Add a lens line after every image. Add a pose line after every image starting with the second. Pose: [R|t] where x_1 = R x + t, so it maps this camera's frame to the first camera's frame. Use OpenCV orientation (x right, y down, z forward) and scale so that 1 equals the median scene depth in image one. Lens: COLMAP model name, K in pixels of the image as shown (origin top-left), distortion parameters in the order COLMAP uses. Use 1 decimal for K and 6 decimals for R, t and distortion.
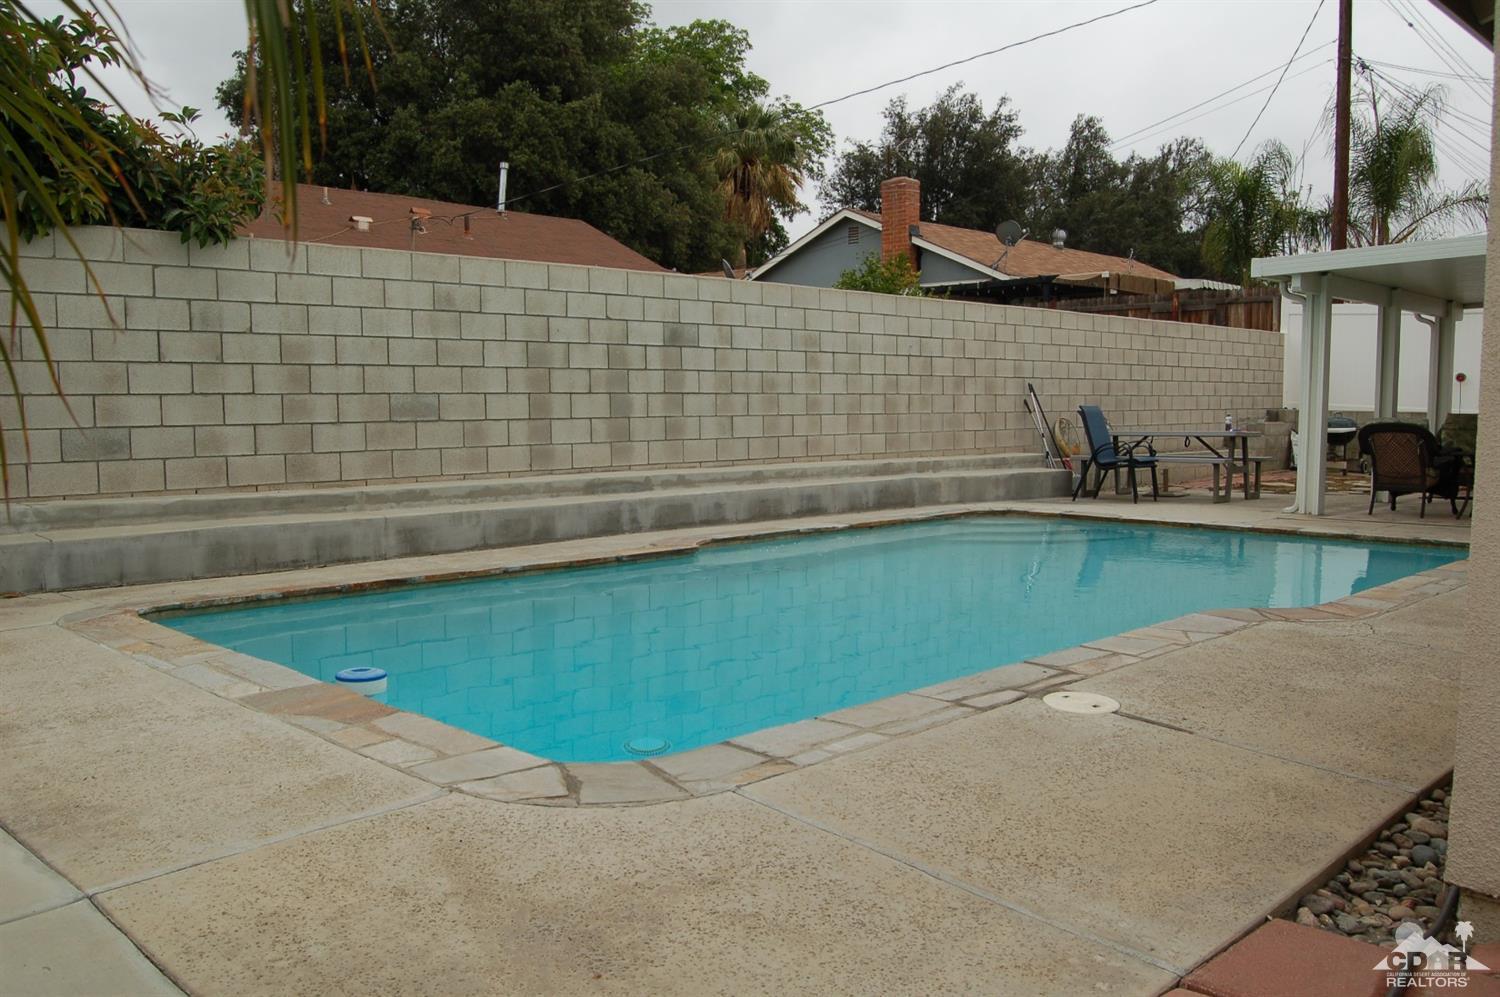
lens RADIAL K [[1255.1, 0, 745.8], [0, 1255.1, 523.9], [0, 0, 1]] dist [-0.096947, 0.052069]
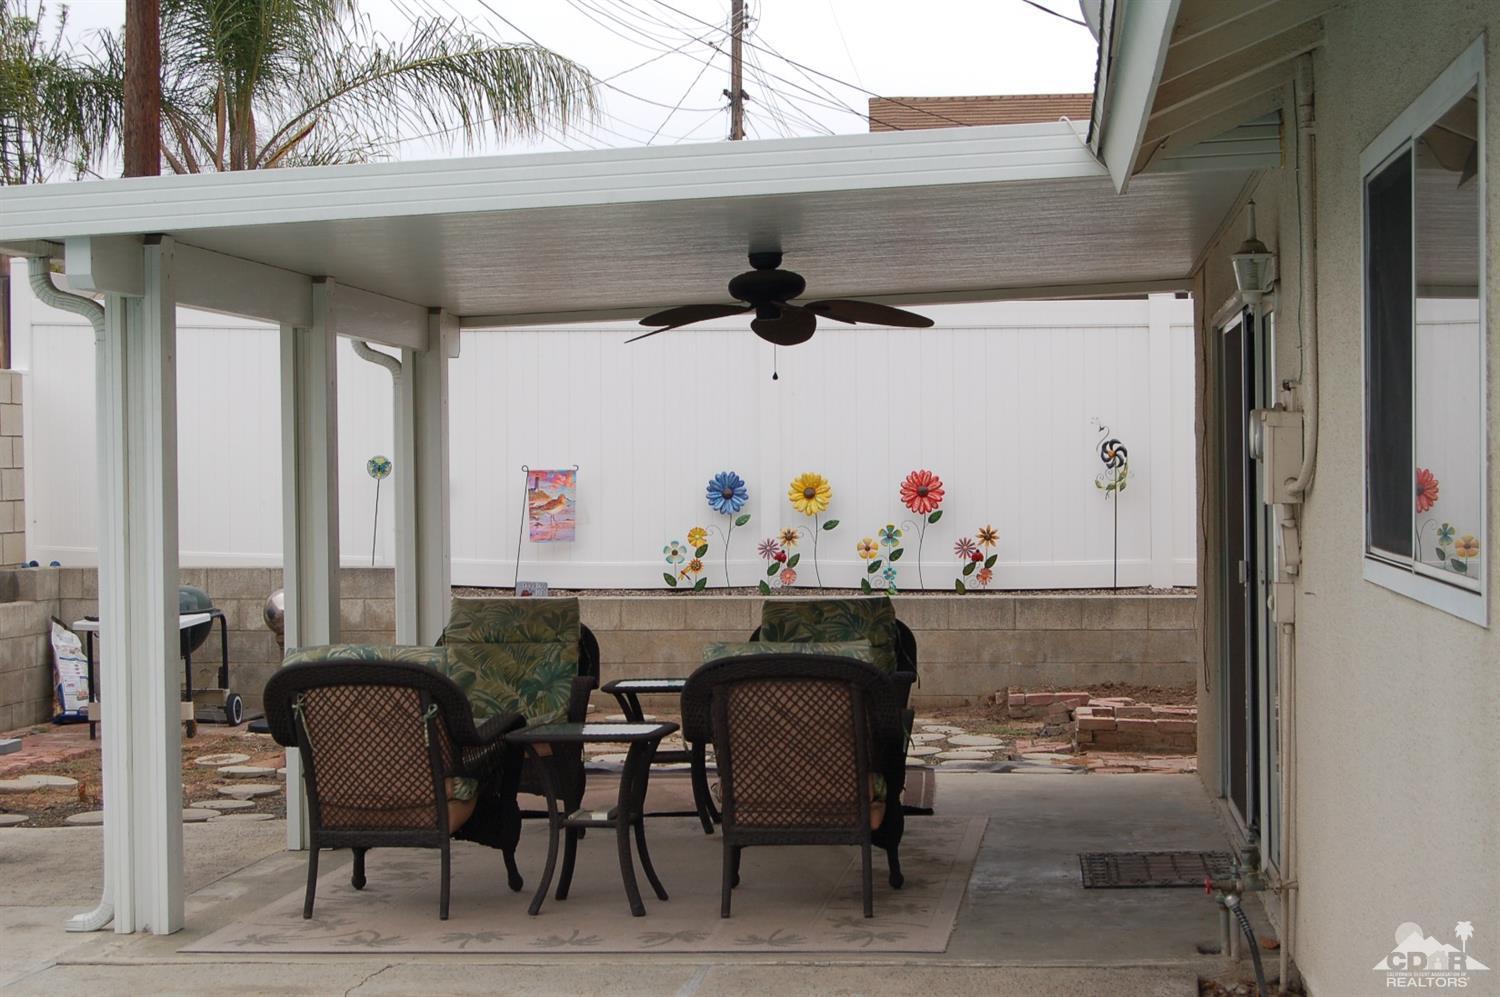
lens RADIAL K [[2879.5, 0, 750.7], [0, 2879.5, 500.8], [0, 0, 1]] dist [-0.031001, 0.149812]
pose [[0.787095, -0.012303, 0.616709, 0.077134], [0.070346, 0.995069, -0.069930, -0.047105], [-0.612807, 0.098424, 0.784079, 0.202976]]
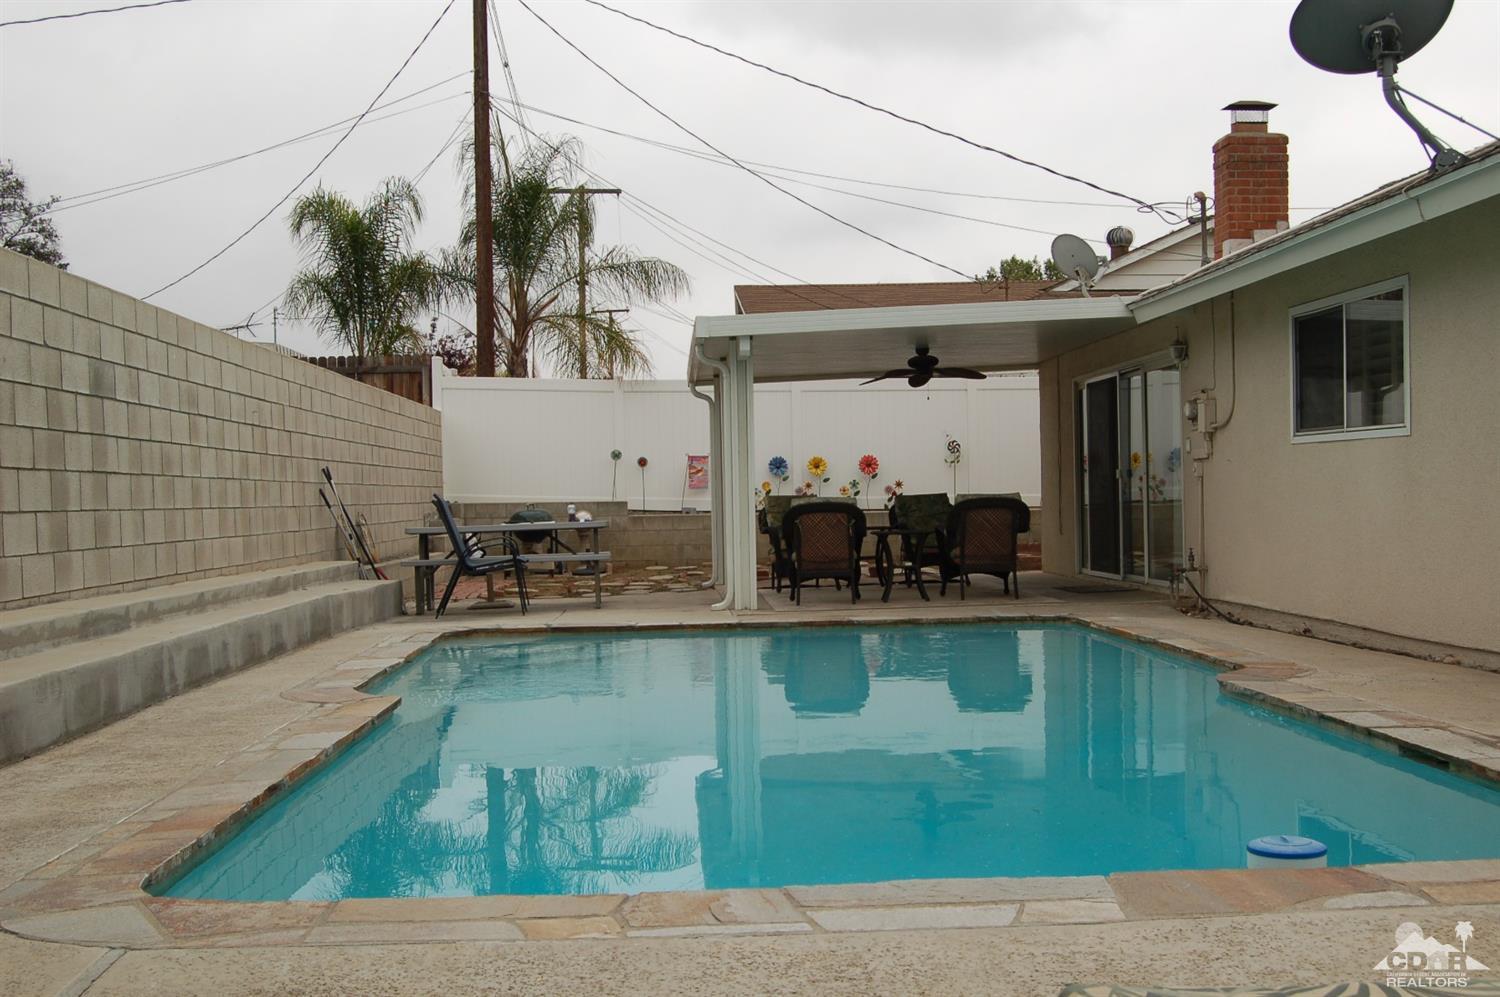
lens RADIAL K [[1667.3, 0, 749.6], [0, 1667.3, 499.2], [0, 0, 1]] dist [-0.098028, -0.013680]
pose [[0.677188, -0.010479, 0.735735, -0.325439], [0.089760, 0.993607, -0.068465, -0.003350], [-0.730315, 0.112403, 0.673800, 0.152522]]
